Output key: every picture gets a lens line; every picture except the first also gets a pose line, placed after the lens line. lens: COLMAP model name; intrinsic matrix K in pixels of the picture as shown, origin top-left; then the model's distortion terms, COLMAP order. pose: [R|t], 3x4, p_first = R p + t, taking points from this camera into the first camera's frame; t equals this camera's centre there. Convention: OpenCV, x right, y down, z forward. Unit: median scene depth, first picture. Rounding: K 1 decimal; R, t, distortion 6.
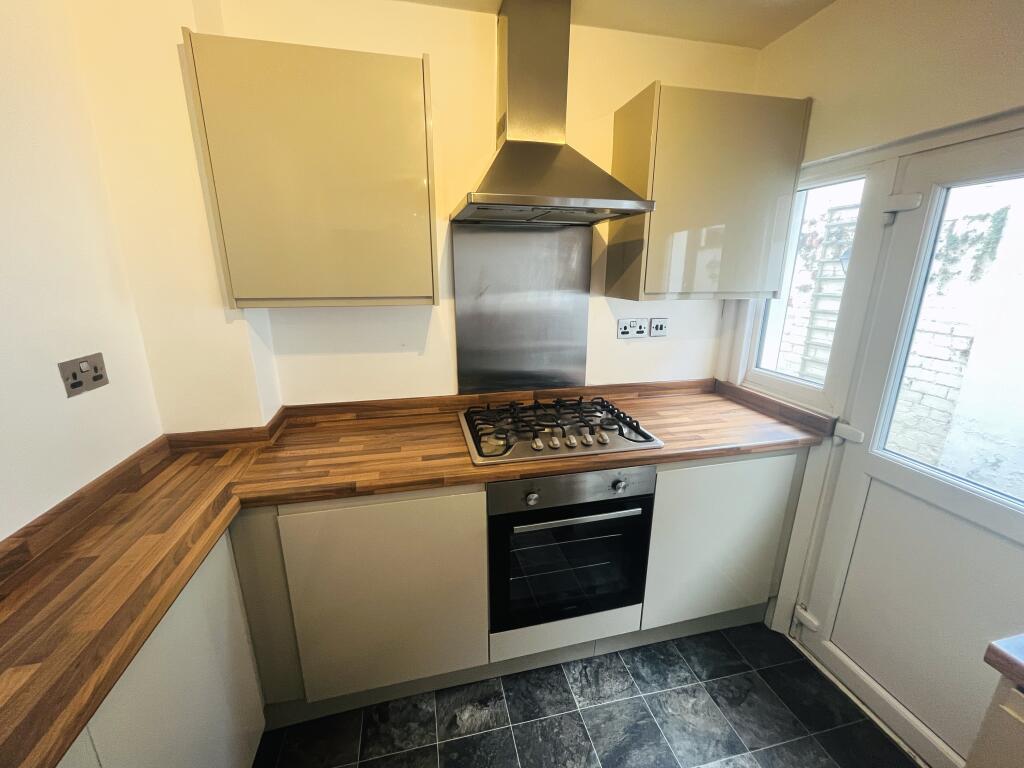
lens RADIAL K [[408.2, 0, 507.1], [0, 408.2, 378.8], [0, 0, 1]] dist [0.002568, 0.000509]
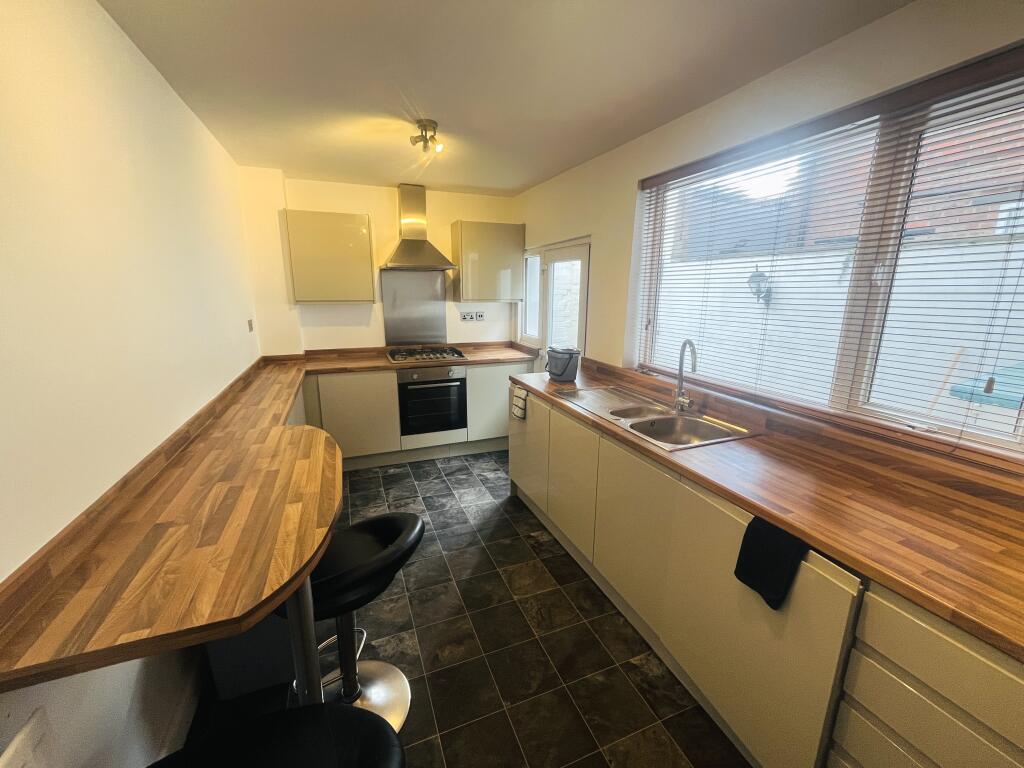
lens RADIAL K [[408.2, 0, 507.1], [0, 408.2, 378.8], [0, 0, 1]] dist [0.002568, 0.000509]
pose [[0.987054, -0.030662, 0.157430, 0.195371], [0.036522, 0.998738, -0.034466, 0.352413], [-0.156174, 0.039770, 0.986929, -1.416164]]
